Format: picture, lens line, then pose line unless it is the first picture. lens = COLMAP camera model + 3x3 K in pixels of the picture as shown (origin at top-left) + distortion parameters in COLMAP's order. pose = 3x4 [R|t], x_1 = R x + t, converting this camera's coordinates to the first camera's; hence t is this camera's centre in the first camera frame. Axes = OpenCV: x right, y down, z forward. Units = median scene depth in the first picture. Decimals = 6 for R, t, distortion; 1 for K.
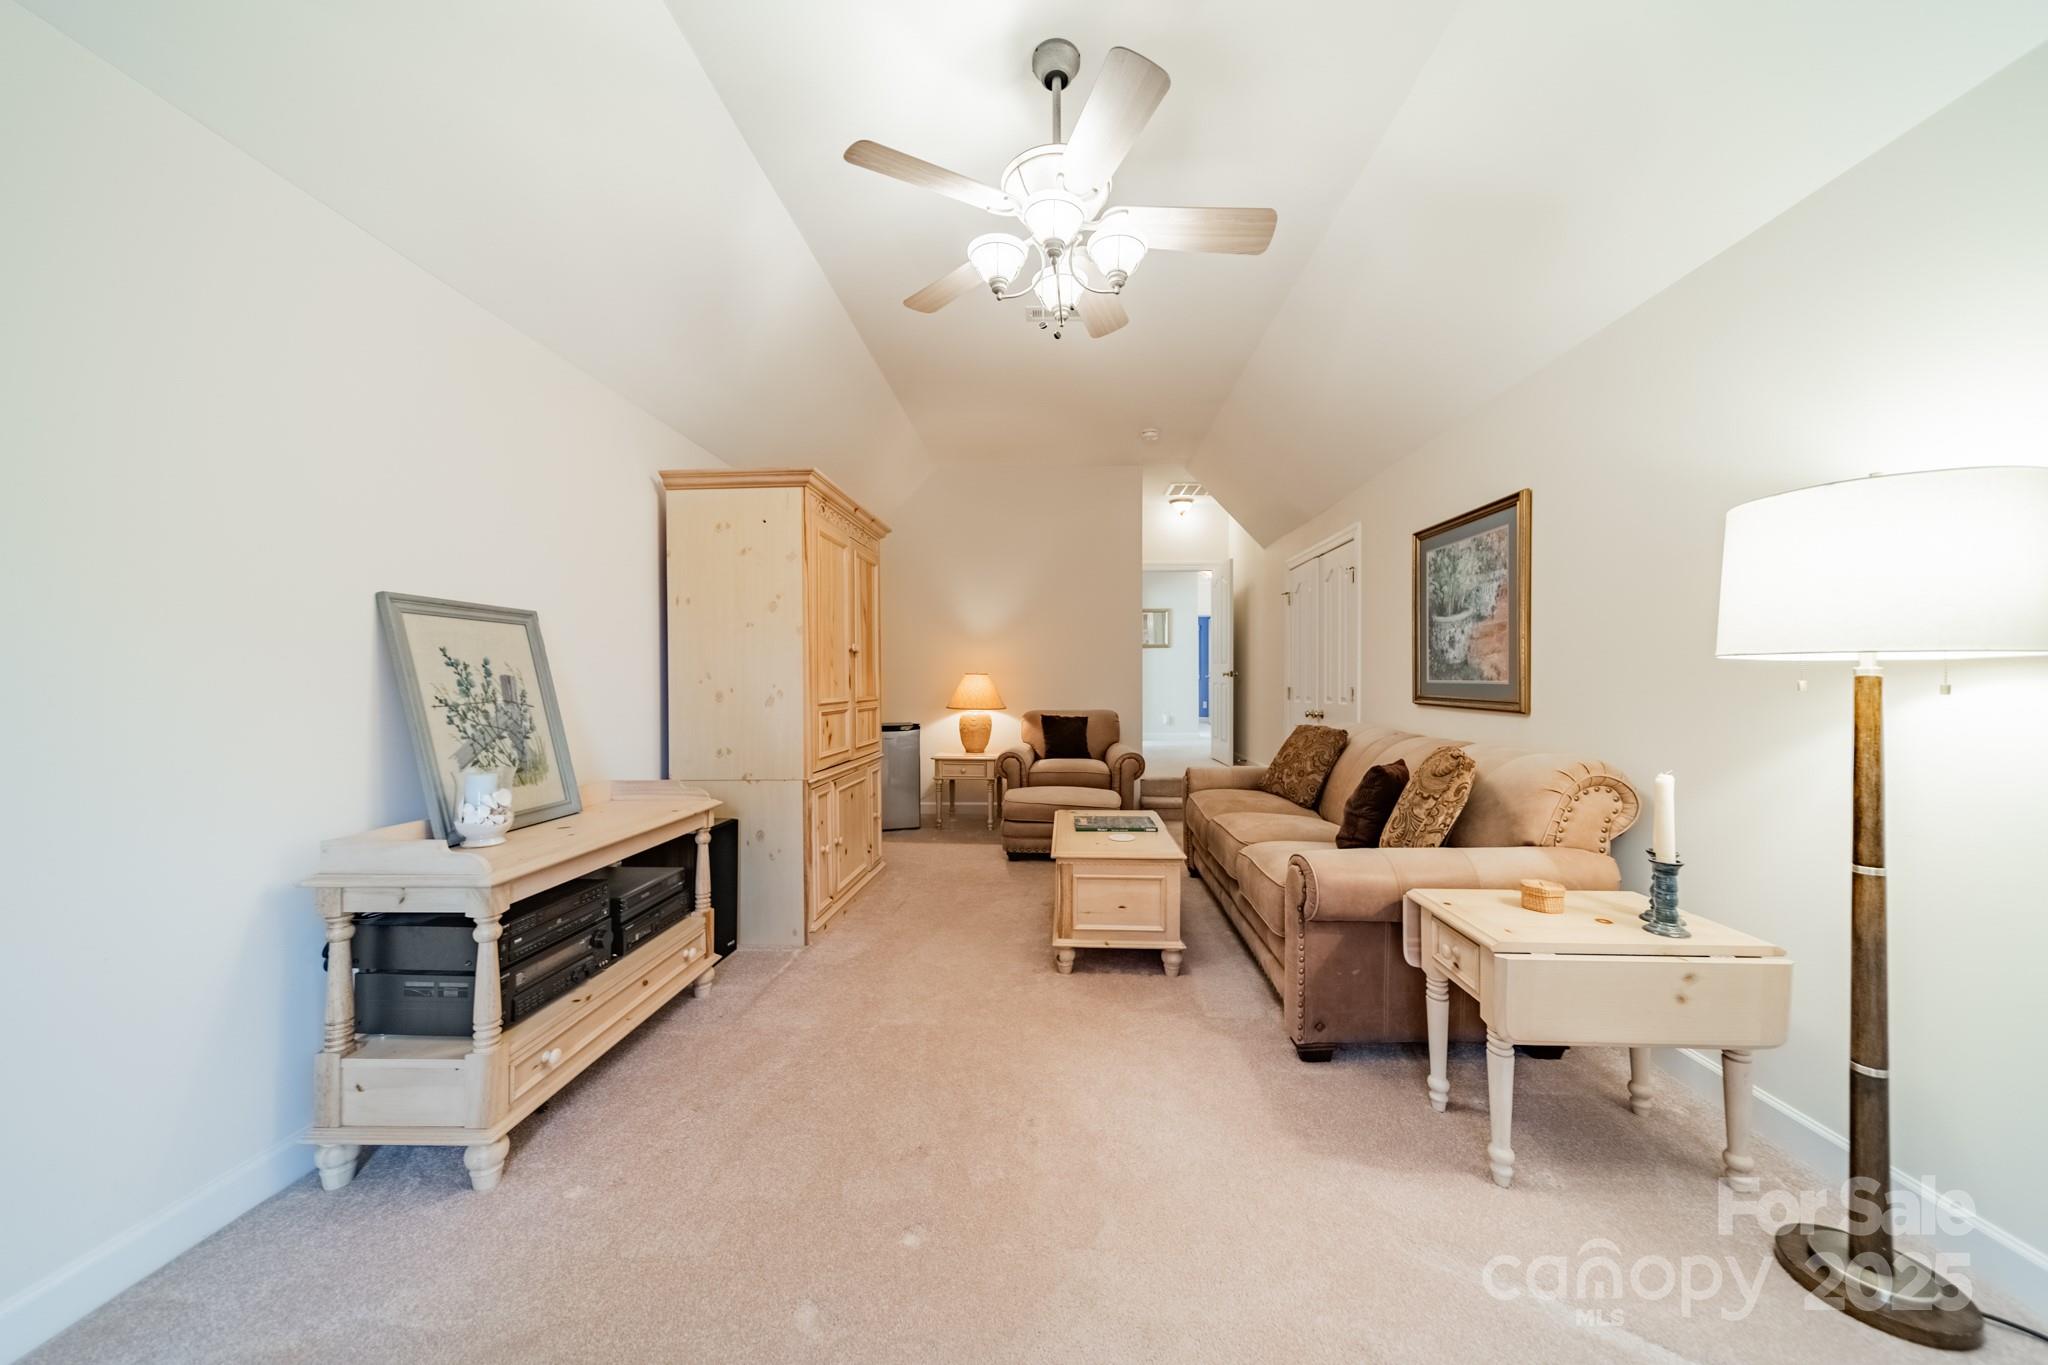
lens RADIAL K [[721.9, 0, 1029.8], [0, 721.9, 684.2], [0, 0, 1]] dist [0.002509, 0.000046]
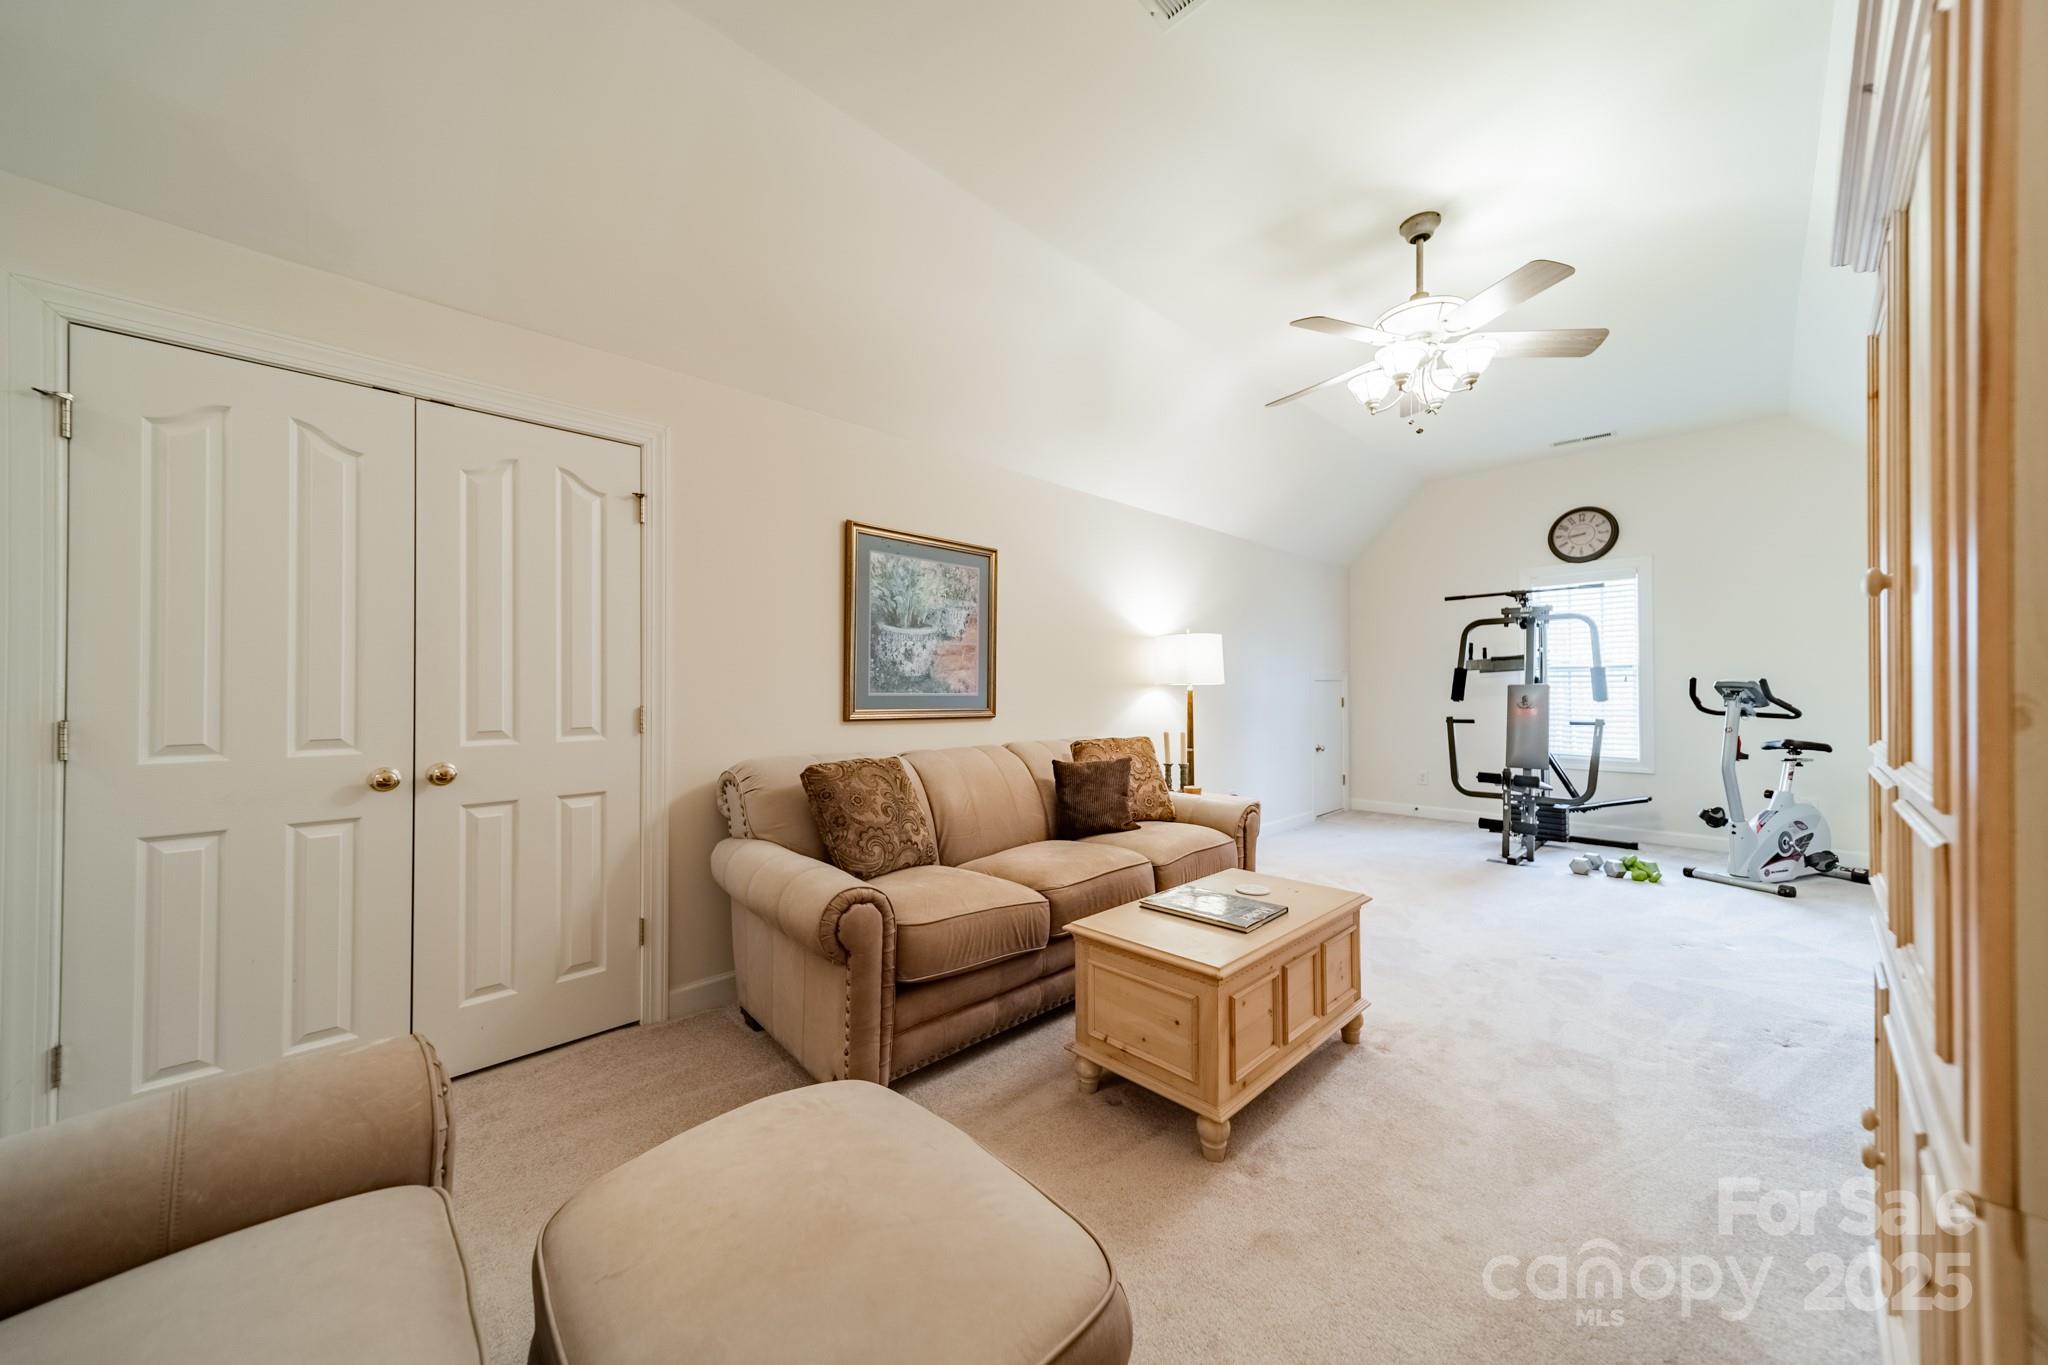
lens RADIAL K [[721.9, 0, 1029.8], [0, 721.9, 684.2], [0, 0, 1]] dist [0.002509, 0.000046]
pose [[-0.749755, 0.007922, 0.661668, -0.218473], [0.006575, 0.999968, -0.004523, -0.012859], [-0.661682, 0.000959, -0.749784, 1.768261]]
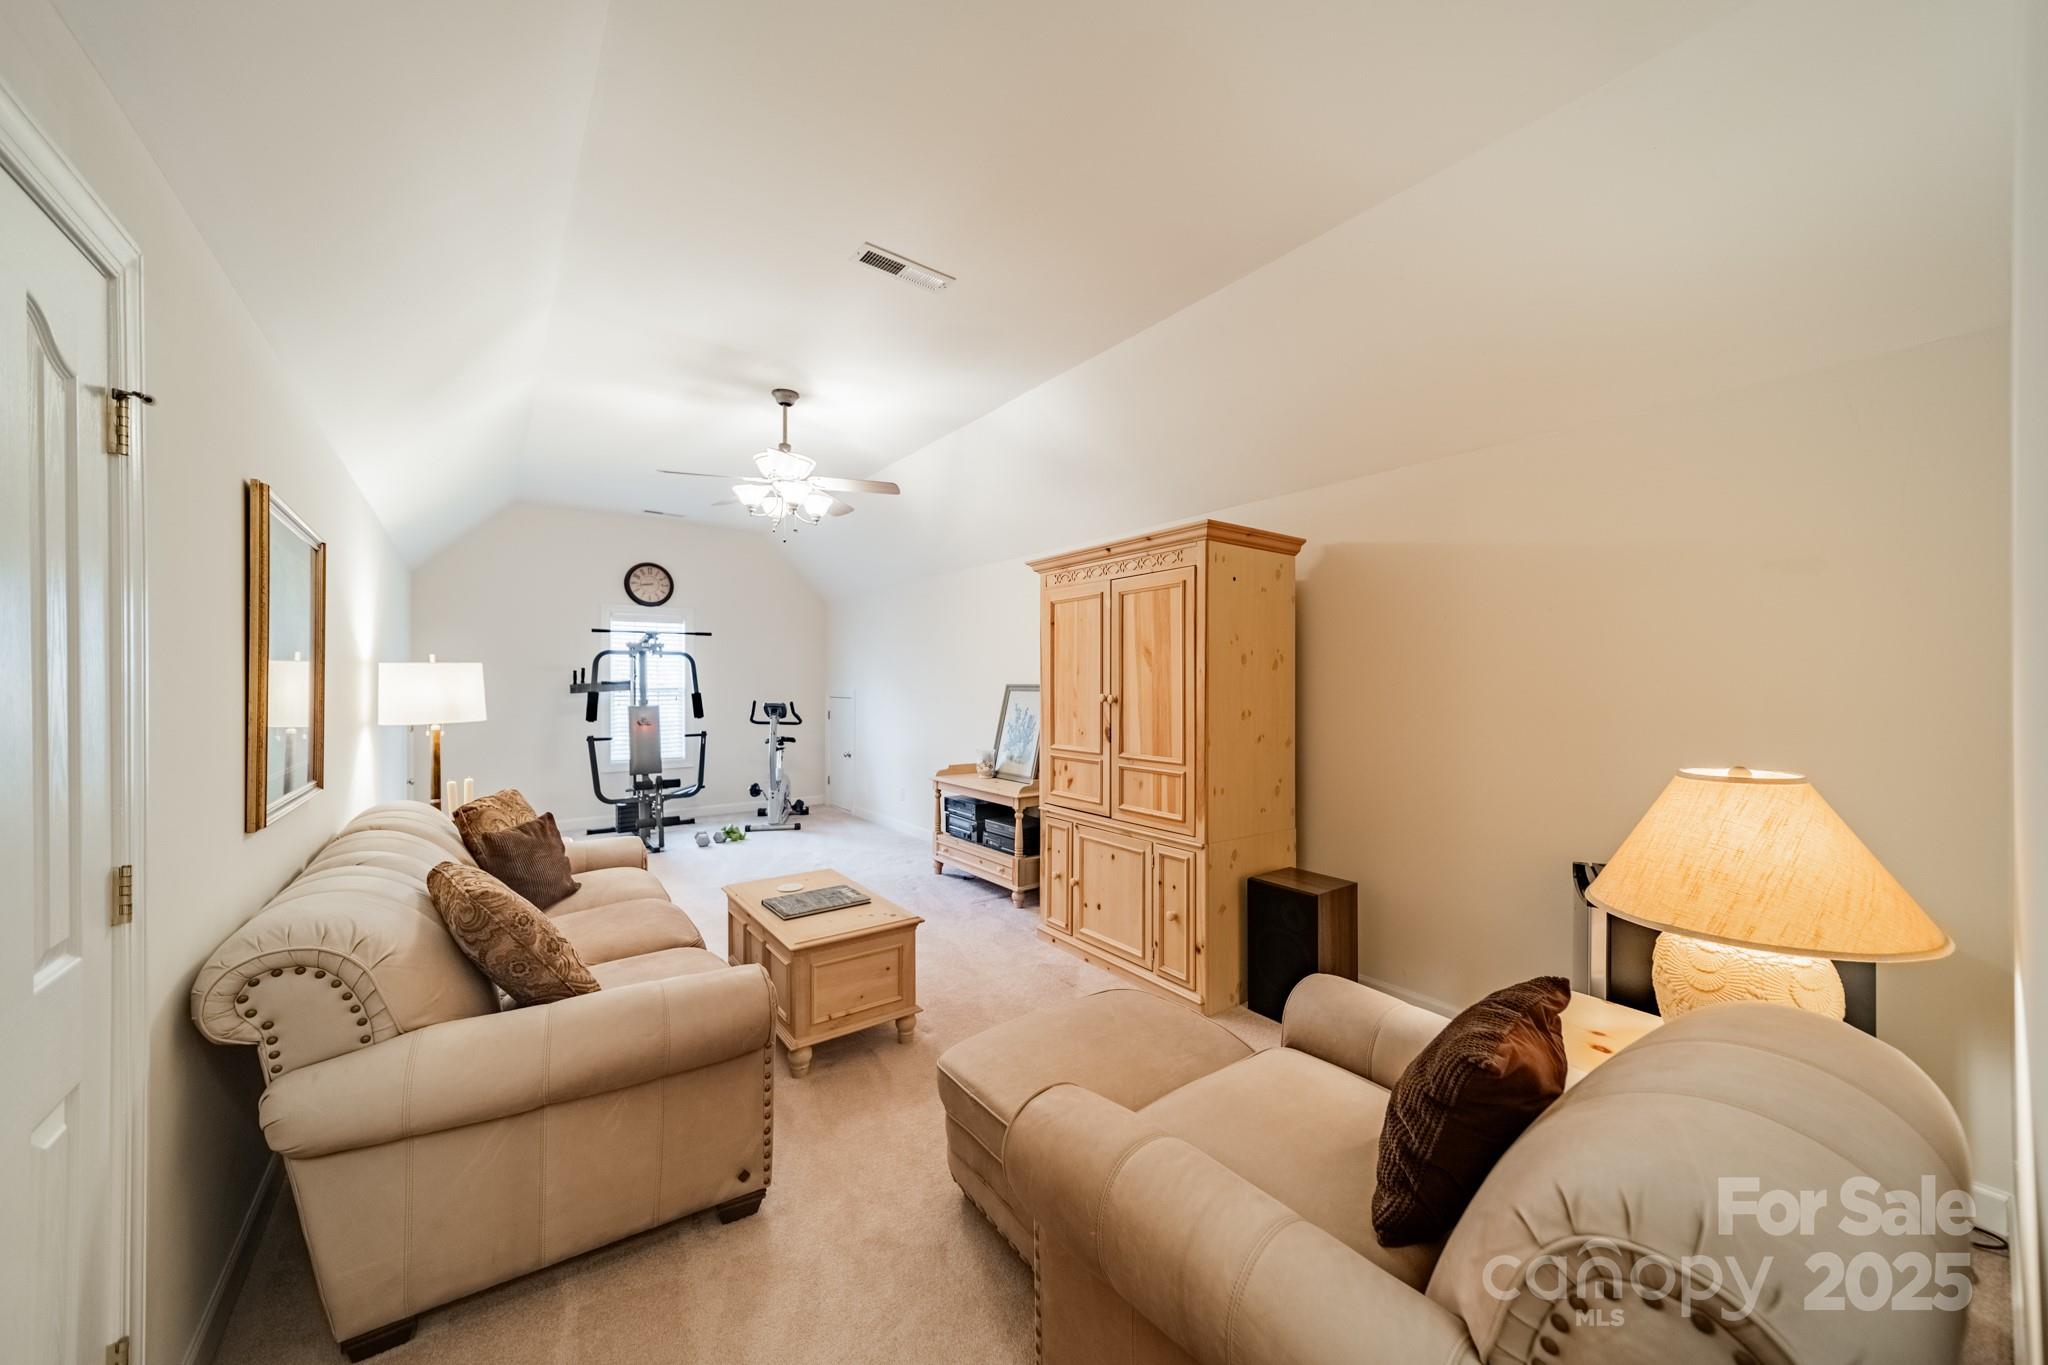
lens RADIAL K [[713.1, 0, 1021.7], [0, 713.1, 692.9], [0, 0, 1]] dist [0.001055, 0.000021]
pose [[-0.774894, 0.009717, -0.632016, 0.522190], [-0.001608, 0.999848, 0.017344, -0.090138], [0.632089, 0.014456, -0.774761, 2.020089]]
